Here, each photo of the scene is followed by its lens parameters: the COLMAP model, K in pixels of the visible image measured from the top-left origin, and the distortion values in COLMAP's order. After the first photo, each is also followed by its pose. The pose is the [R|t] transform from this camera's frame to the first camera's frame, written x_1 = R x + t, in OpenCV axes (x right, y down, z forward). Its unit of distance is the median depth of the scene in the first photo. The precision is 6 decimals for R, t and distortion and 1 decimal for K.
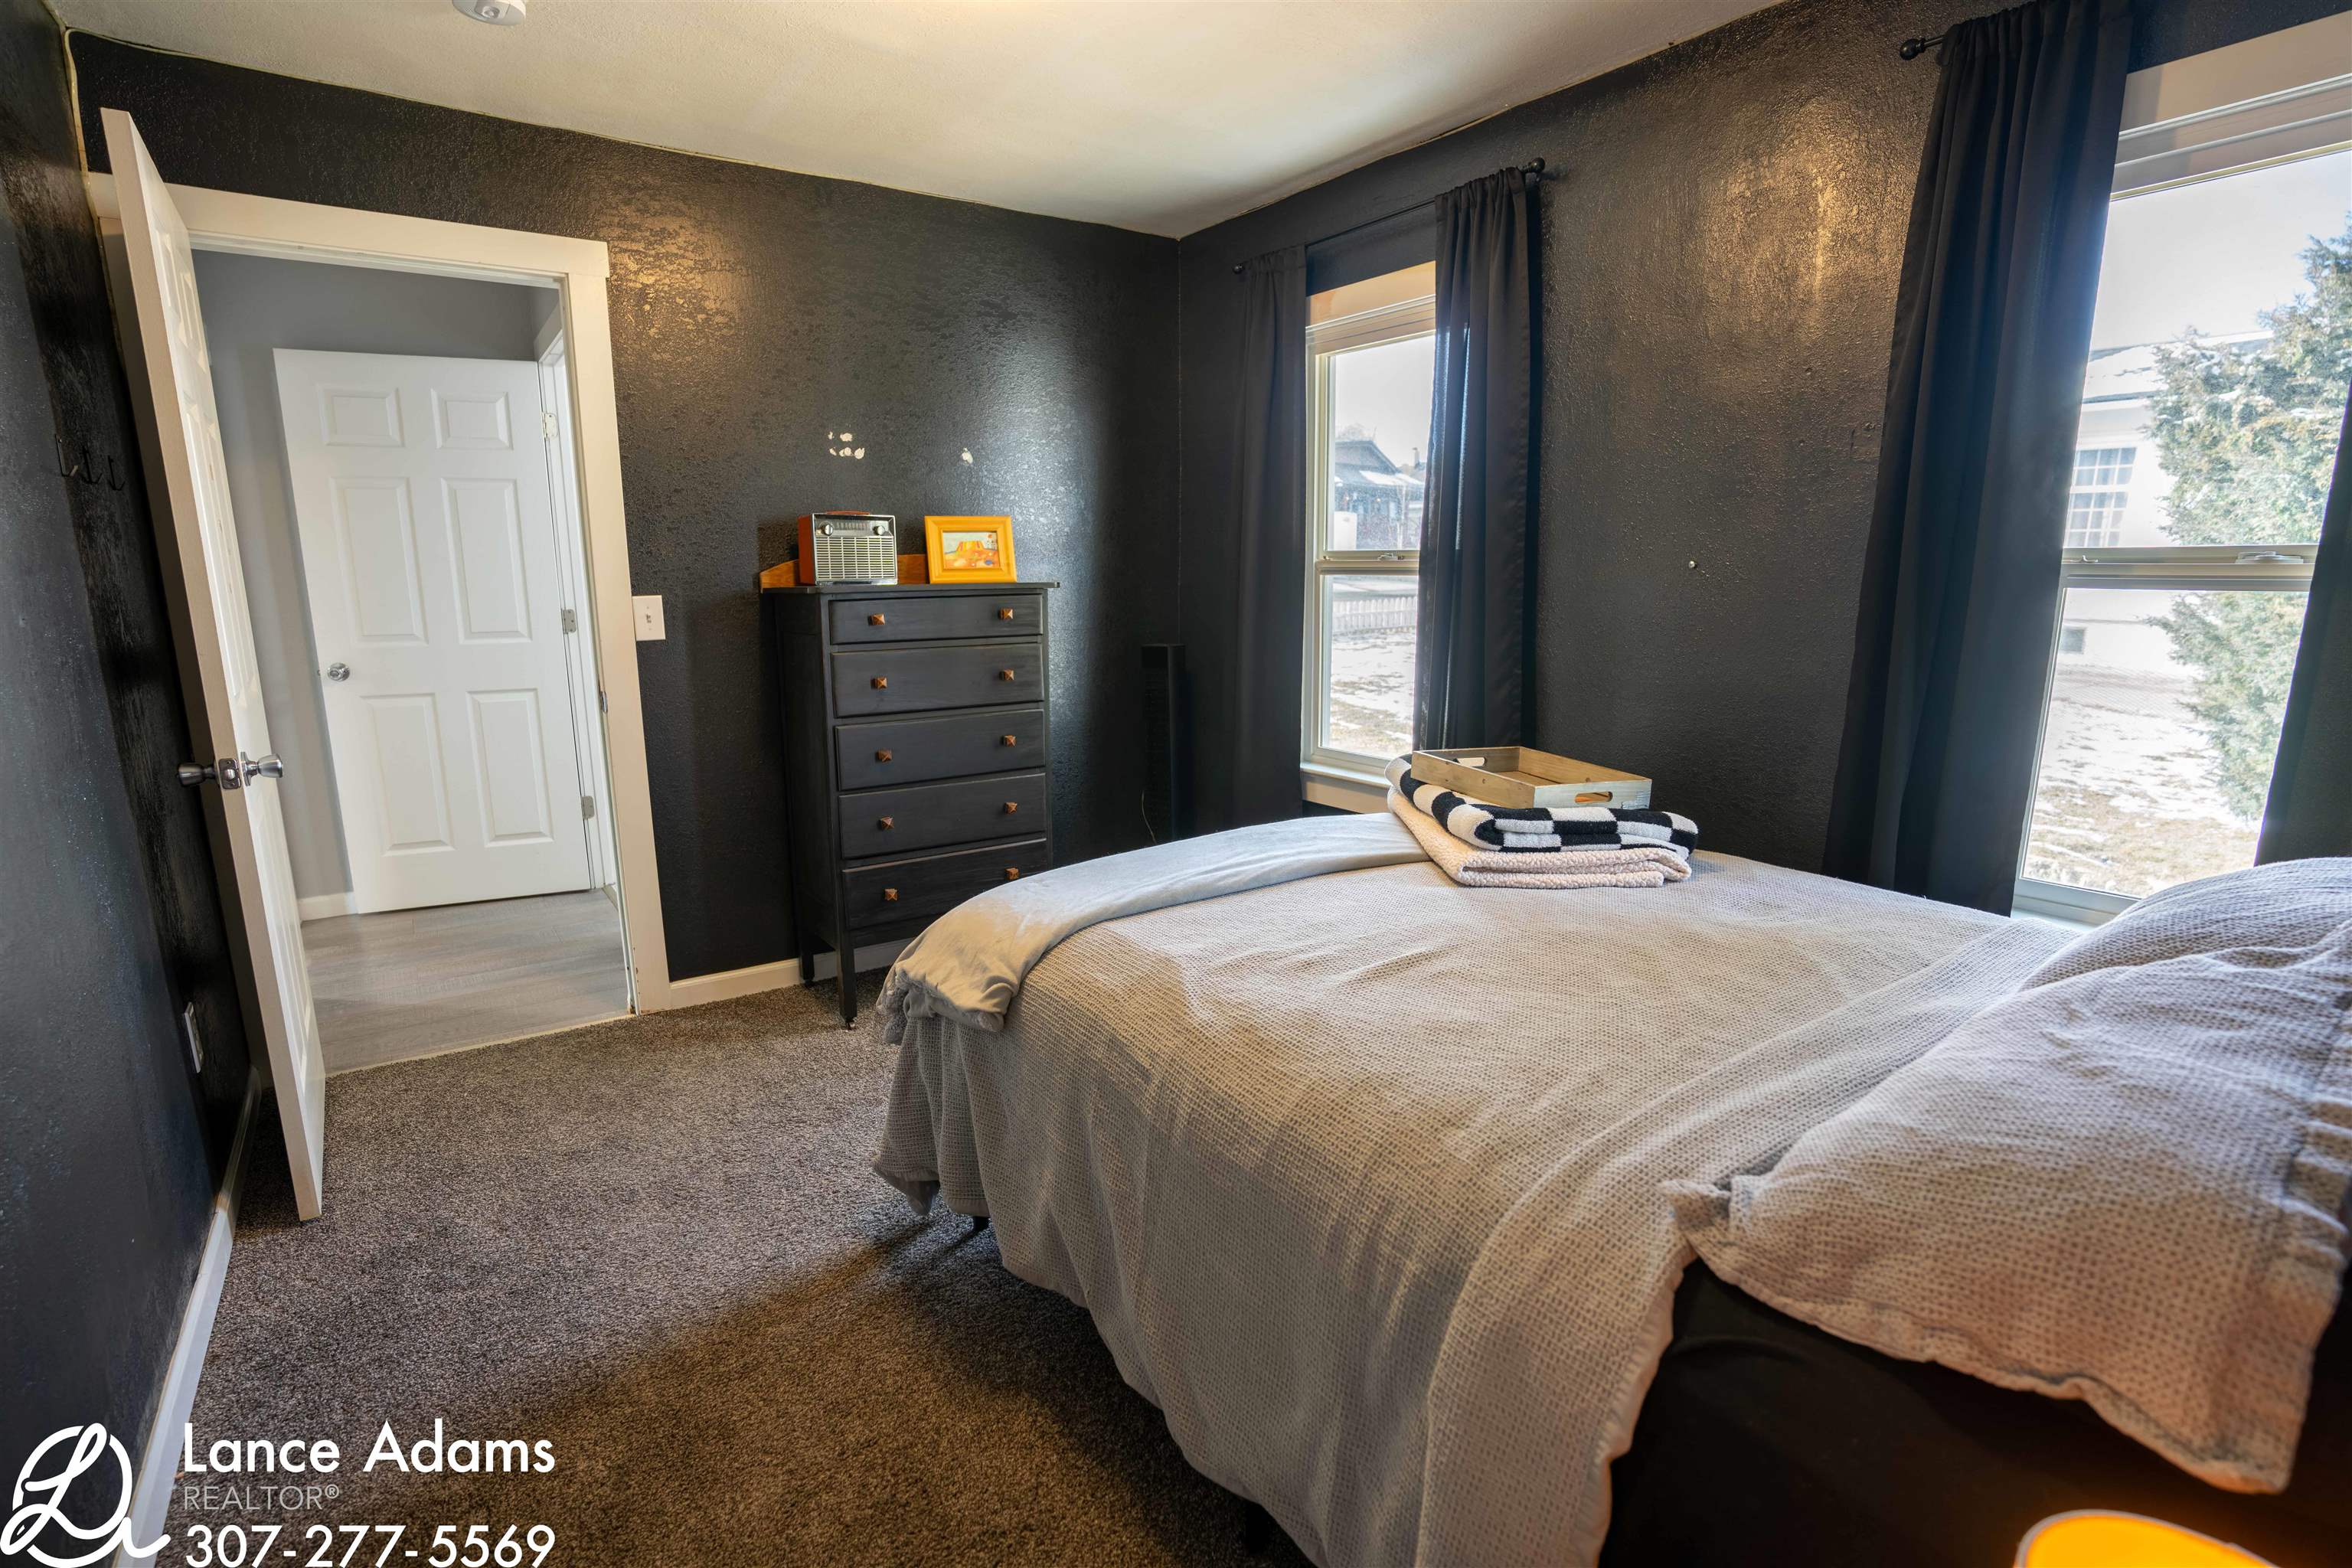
lens RADIAL K [[1165.3, 0, 1182.5], [0, 1165.3, 802.0], [0, 0, 1]] dist [-0.080062, 0.037636]
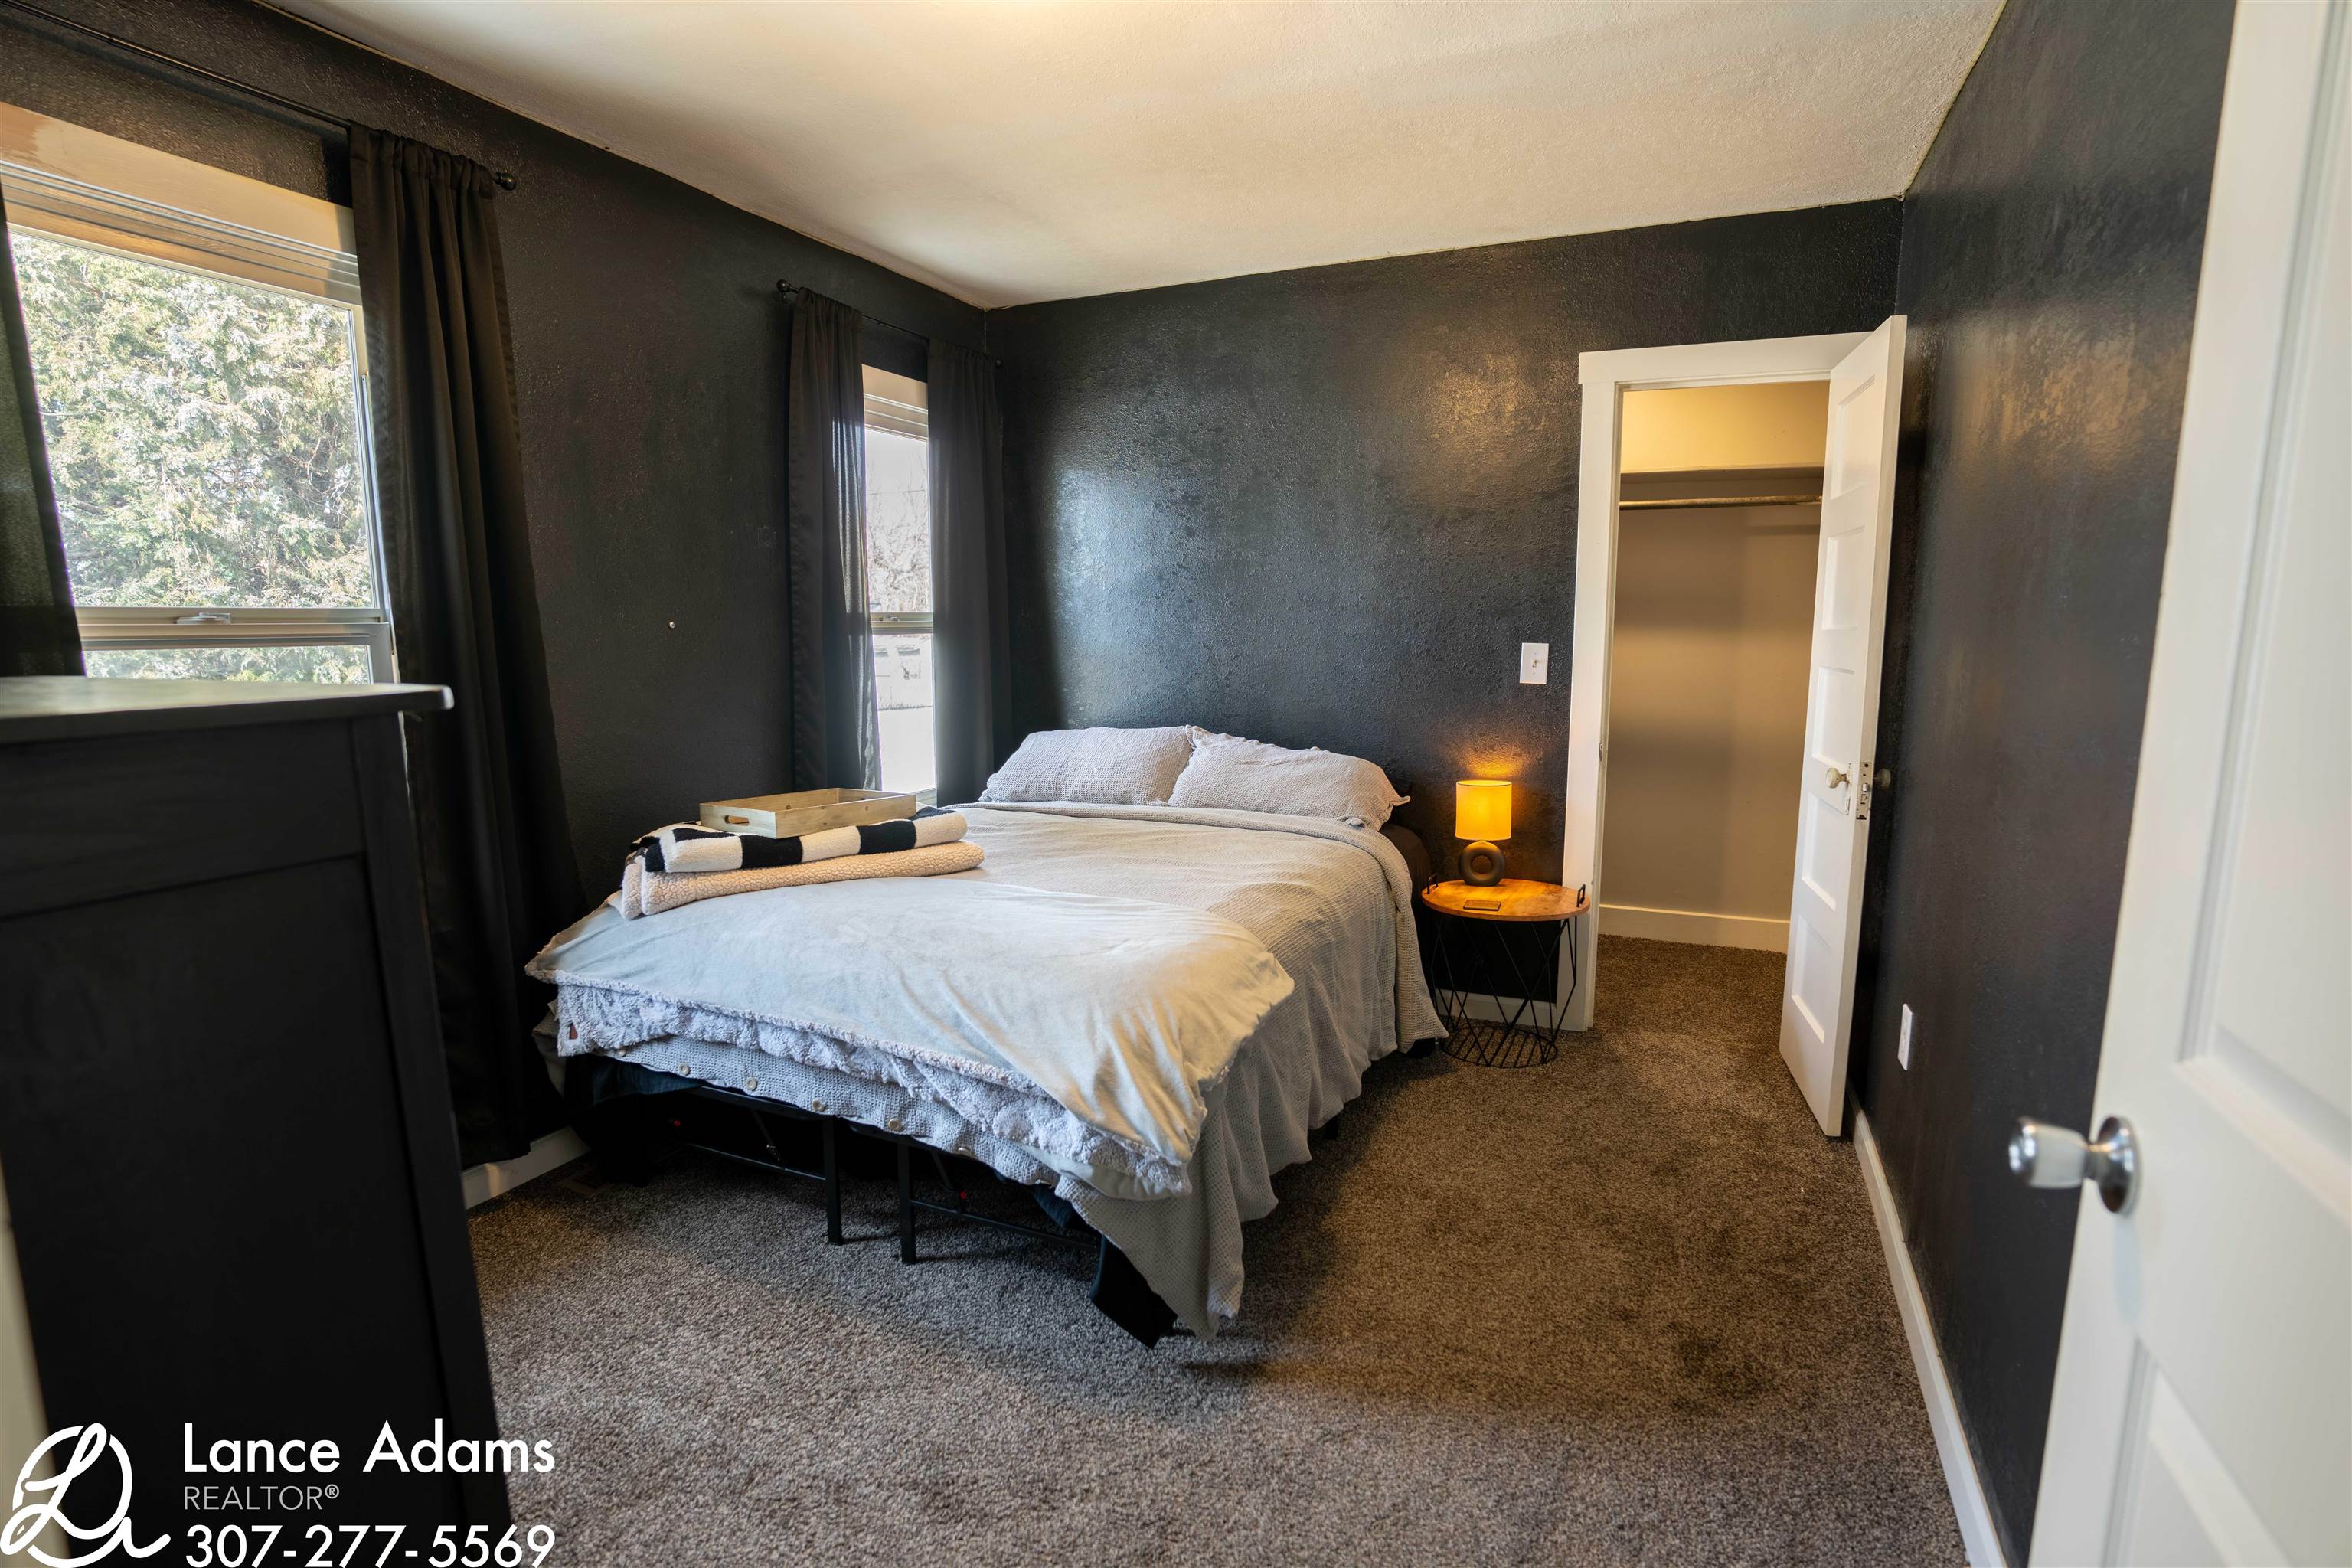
lens RADIAL K [[1165.3, 0, 1182.5], [0, 1165.3, 802.0], [0, 0, 1]] dist [-0.080062, 0.037636]
pose [[-0.519874, -0.127475, 0.844678, -0.960188], [0.173660, 0.952384, 0.250613, -0.280982], [-0.836405, 0.276974, -0.472982, 1.381008]]
